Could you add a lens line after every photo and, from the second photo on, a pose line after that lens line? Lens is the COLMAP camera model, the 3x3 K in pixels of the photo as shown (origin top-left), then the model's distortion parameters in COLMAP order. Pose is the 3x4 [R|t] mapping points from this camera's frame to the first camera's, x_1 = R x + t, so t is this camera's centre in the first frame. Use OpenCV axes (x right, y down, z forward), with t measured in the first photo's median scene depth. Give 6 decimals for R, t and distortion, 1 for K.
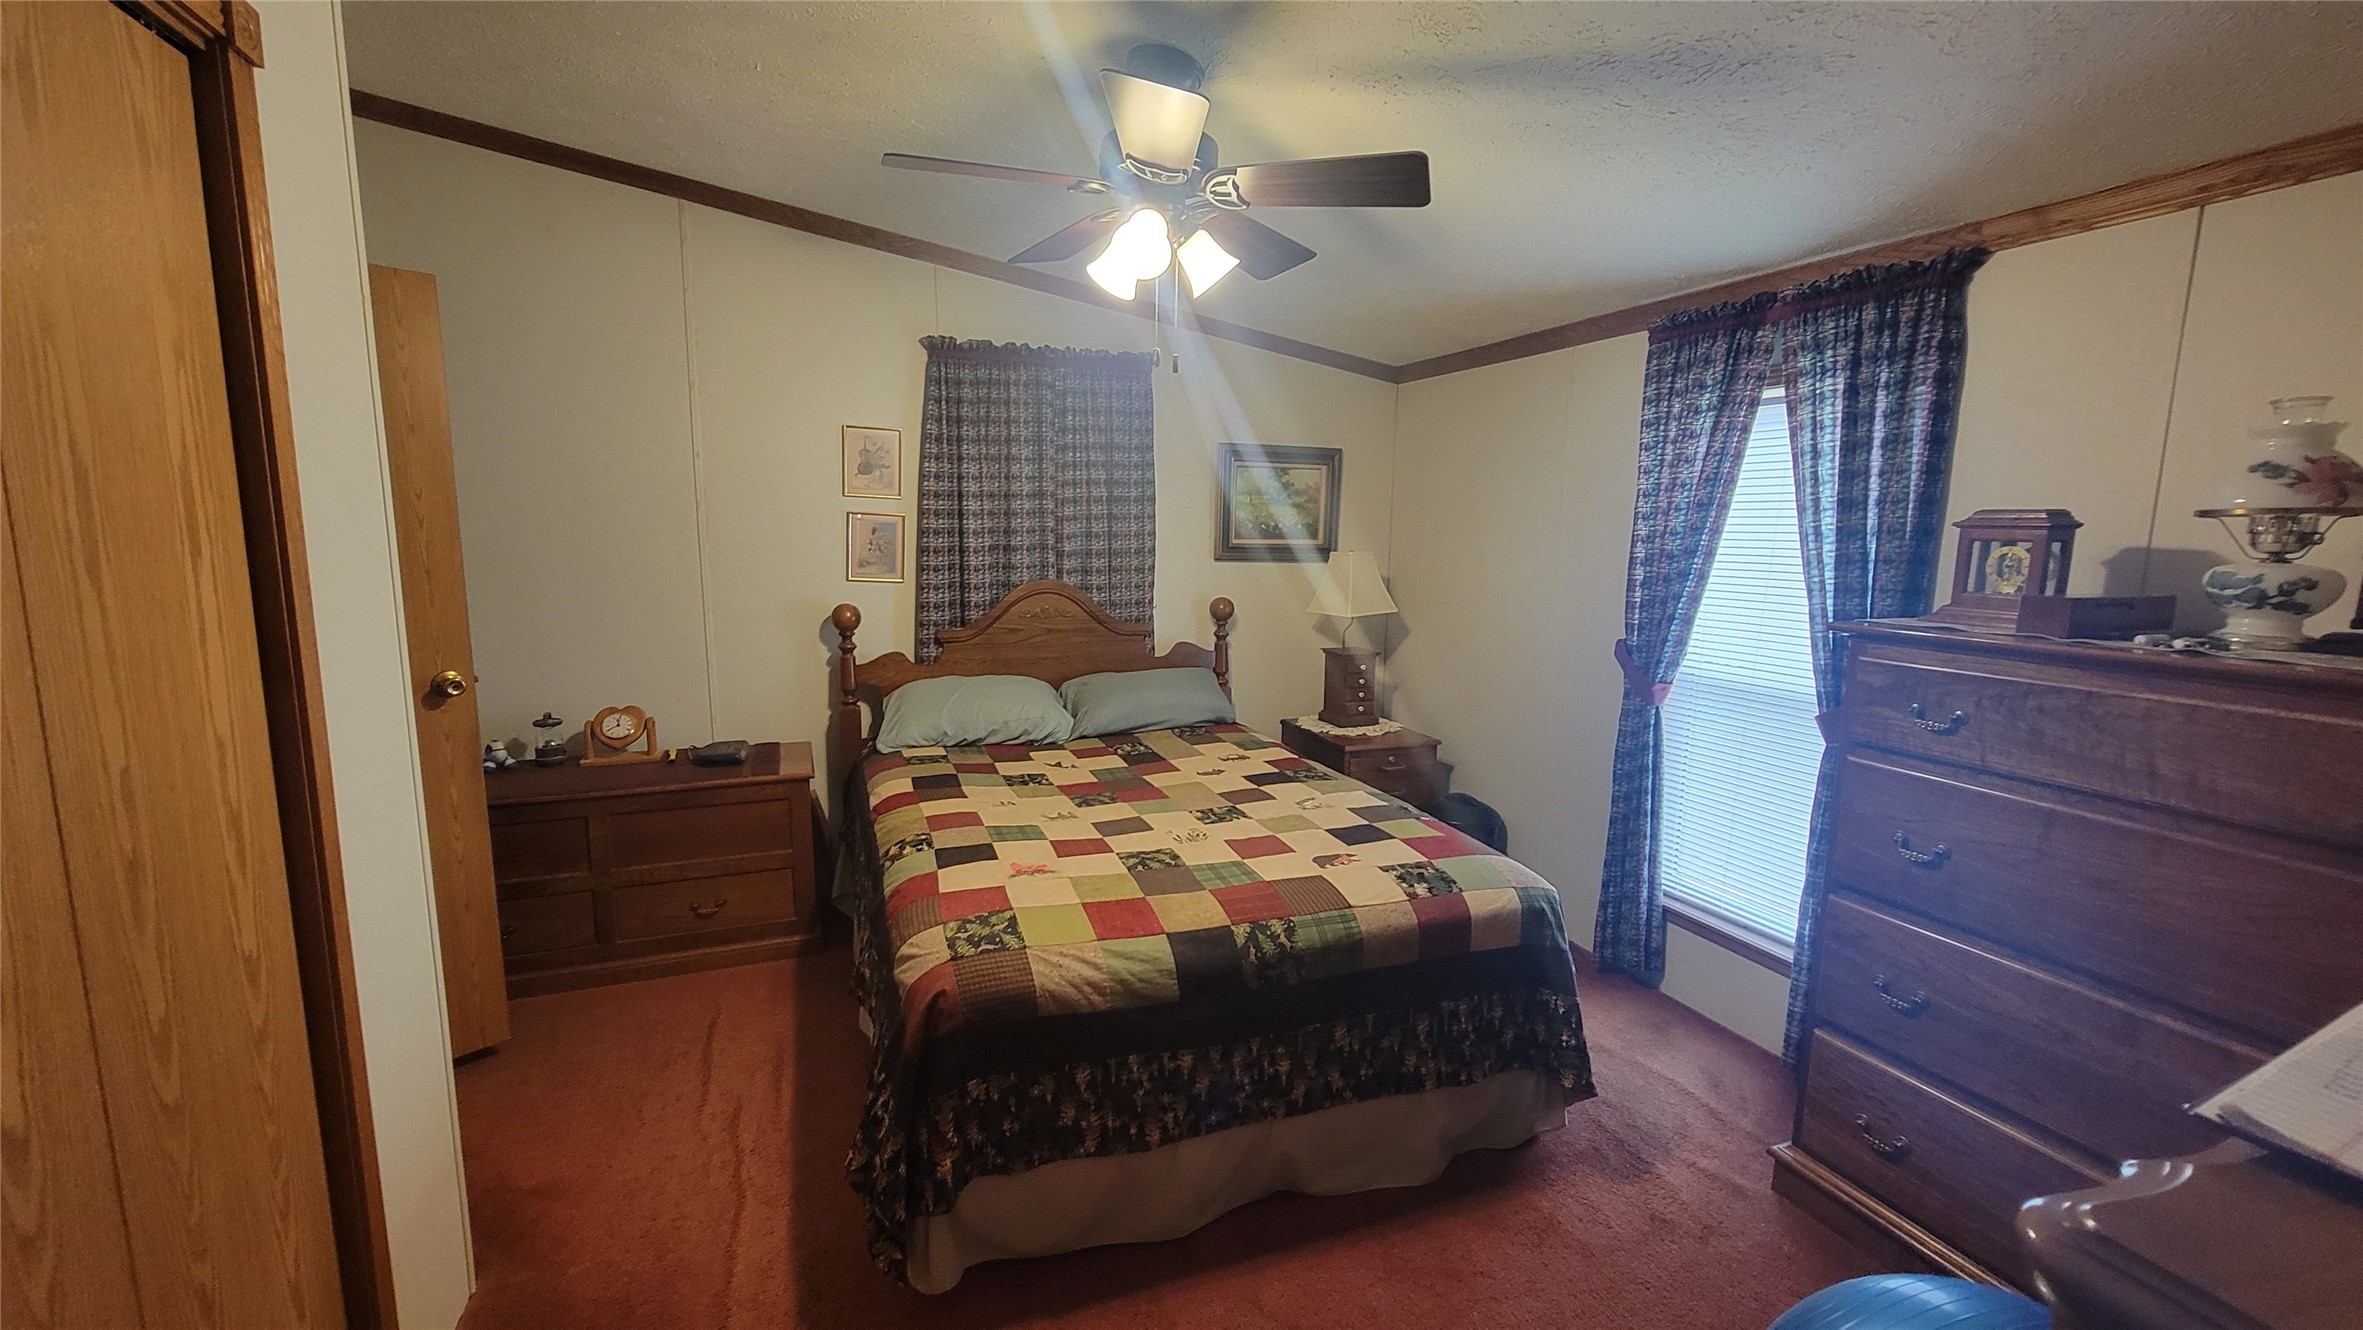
lens RADIAL K [[971.1, 0, 1179.3], [0, 971.1, 664.1], [0, 0, 1]] dist [-0.006986, 0.000204]
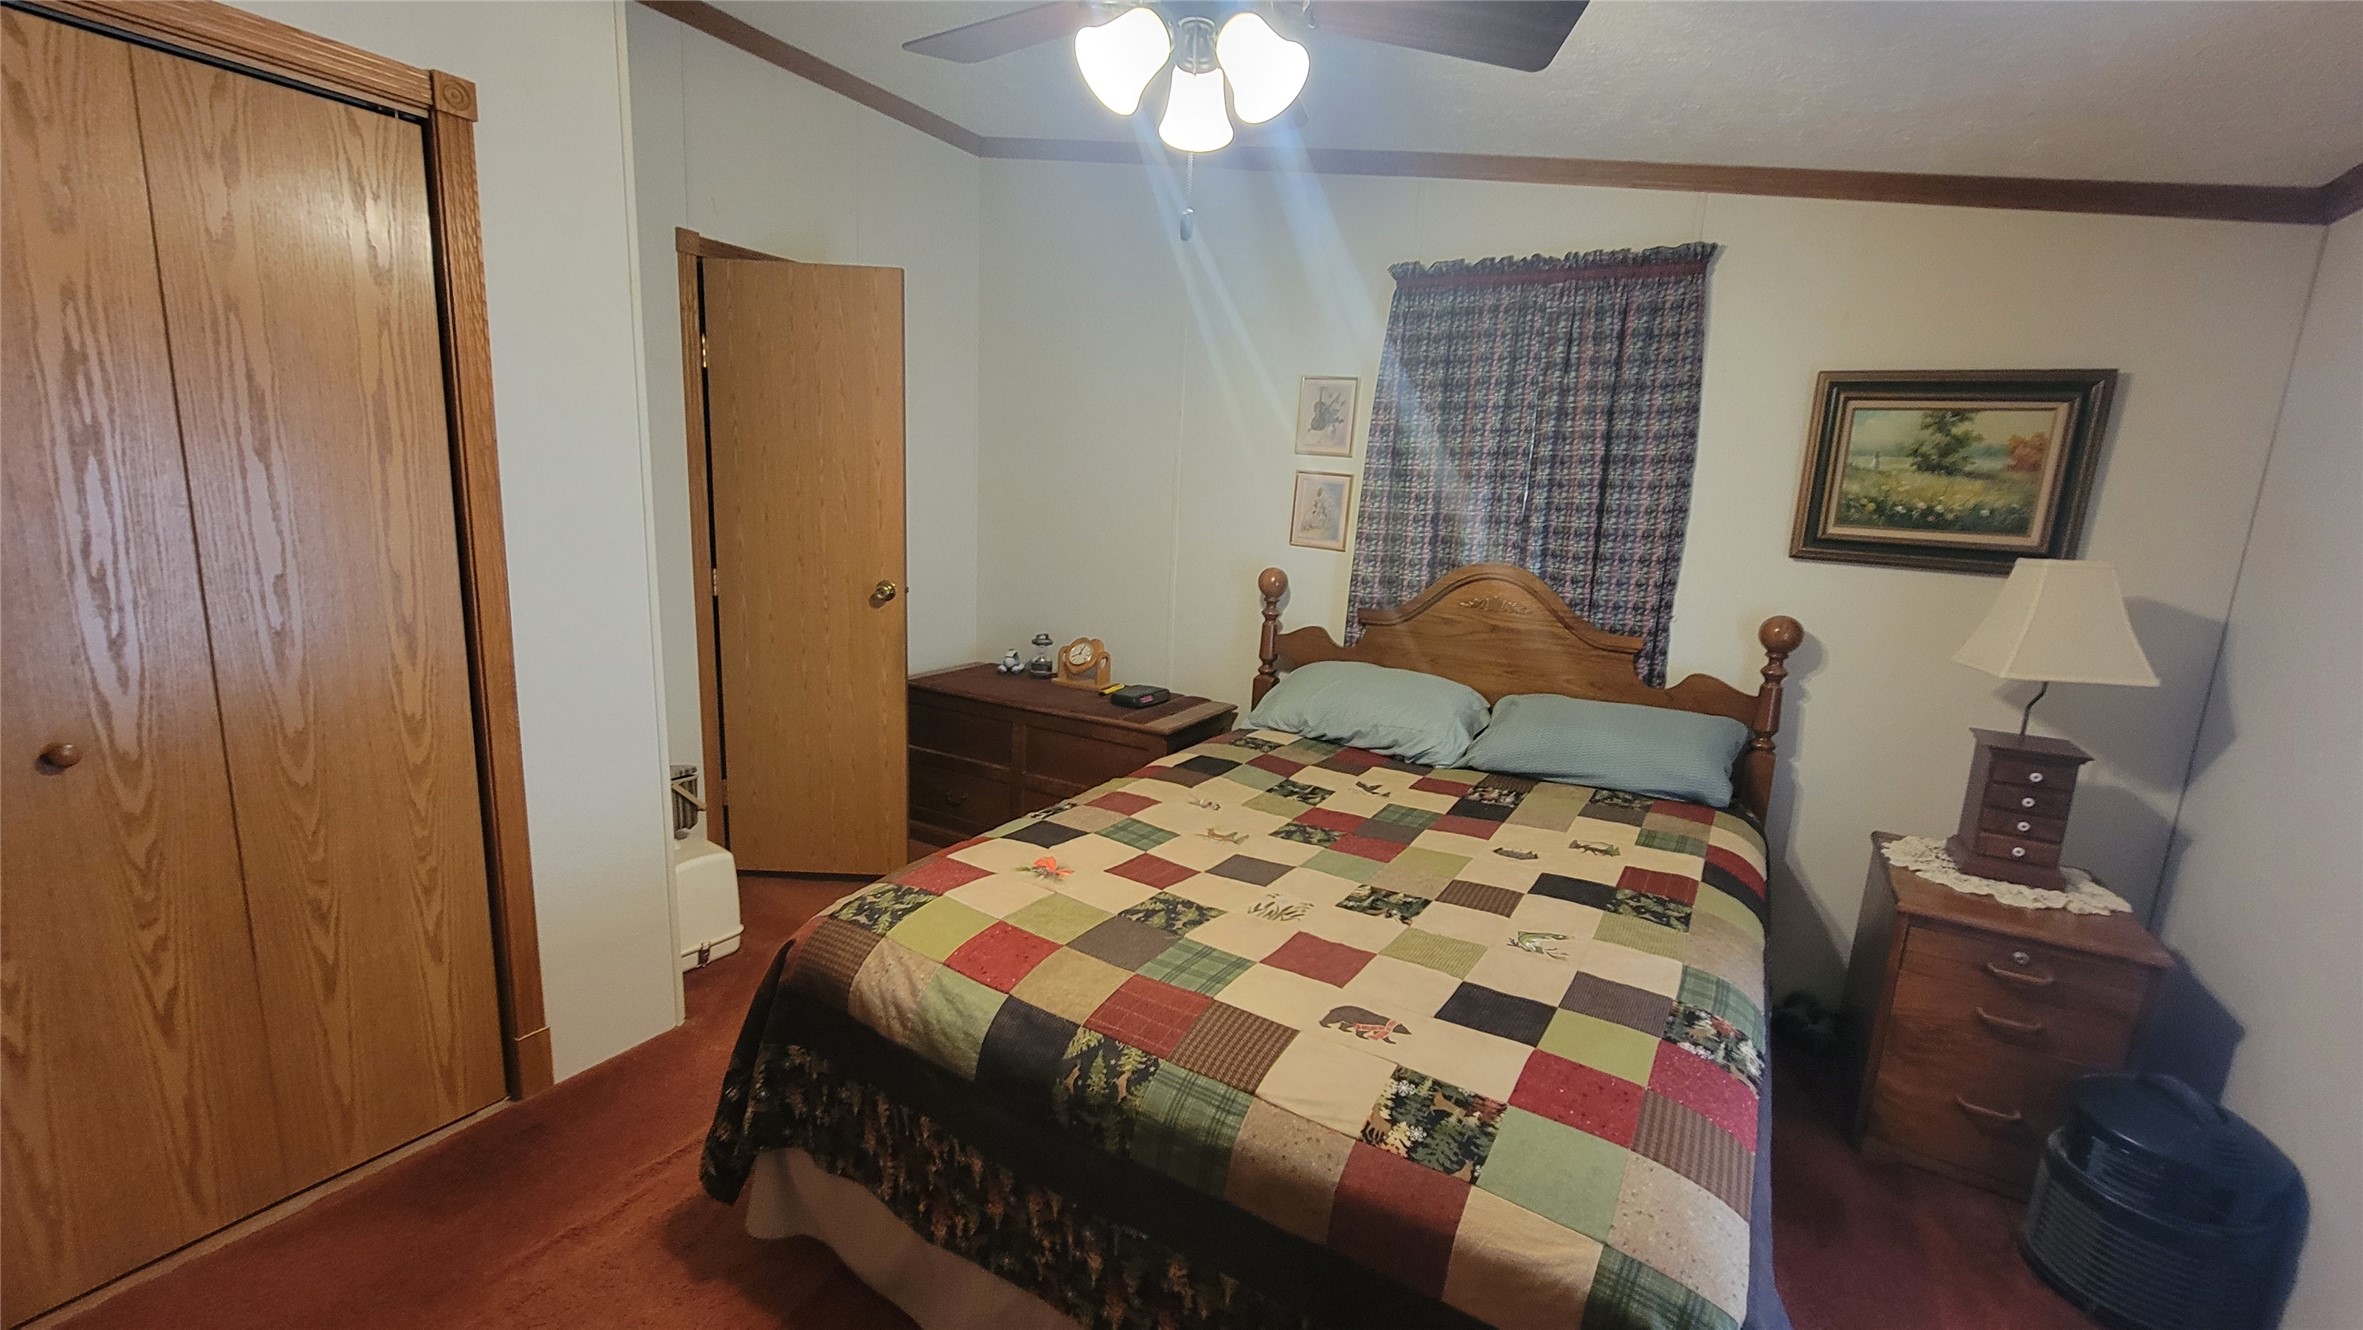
lens RADIAL K [[971.1, 0, 1182.2], [0, 971.1, 668.9], [0, 0, 1]] dist [-0.006986, 0.000204]
pose [[0.616338, 0.163685, -0.770282, 0.472513], [-0.153459, 0.984372, 0.086389, -0.046009], [0.772384, 0.064962, 0.631825, 0.470091]]
